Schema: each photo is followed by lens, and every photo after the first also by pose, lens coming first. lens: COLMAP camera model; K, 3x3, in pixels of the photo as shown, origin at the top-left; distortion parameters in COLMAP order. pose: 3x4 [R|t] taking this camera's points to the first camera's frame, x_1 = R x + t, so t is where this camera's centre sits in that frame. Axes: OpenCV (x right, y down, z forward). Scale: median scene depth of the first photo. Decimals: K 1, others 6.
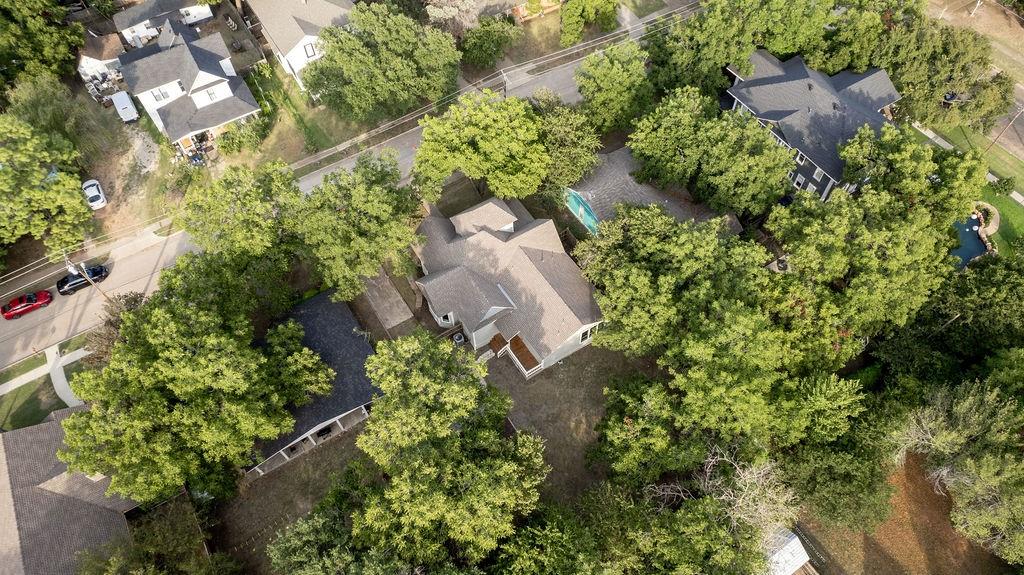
lens RADIAL K [[660.2, 0, 512.0], [0, 660.2, 287.5], [0, 0, 1]] dist [-0.086857, 0.085769]
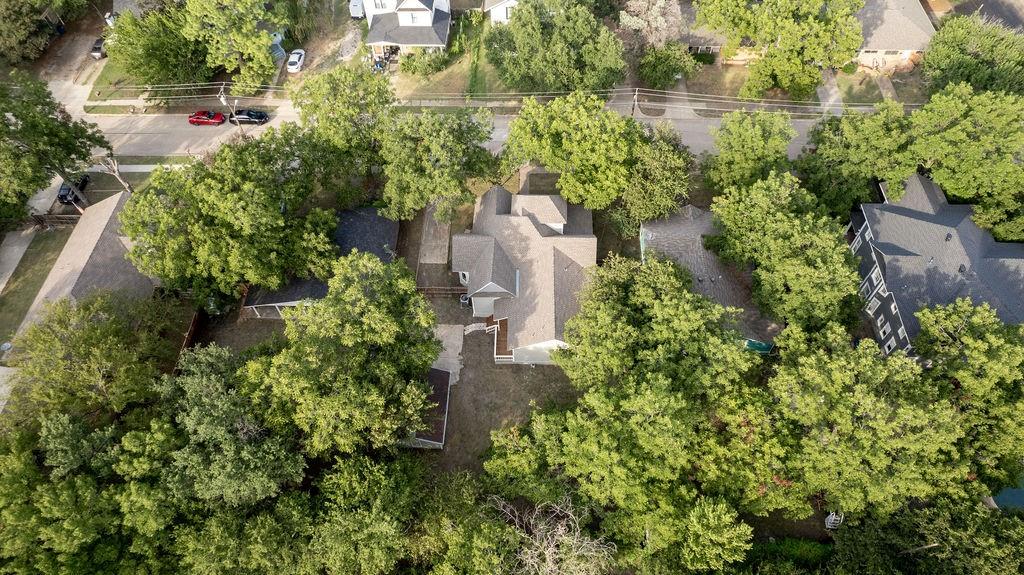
lens RADIAL K [[660.2, 0, 512.0], [0, 660.2, 287.5], [0, 0, 1]] dist [-0.086857, 0.085769]
pose [[0.831455, 0.458874, -0.313236, 0.306480], [-0.461922, 0.884217, 0.069204, -0.047490], [0.308724, 0.087150, 0.947150, 0.017292]]
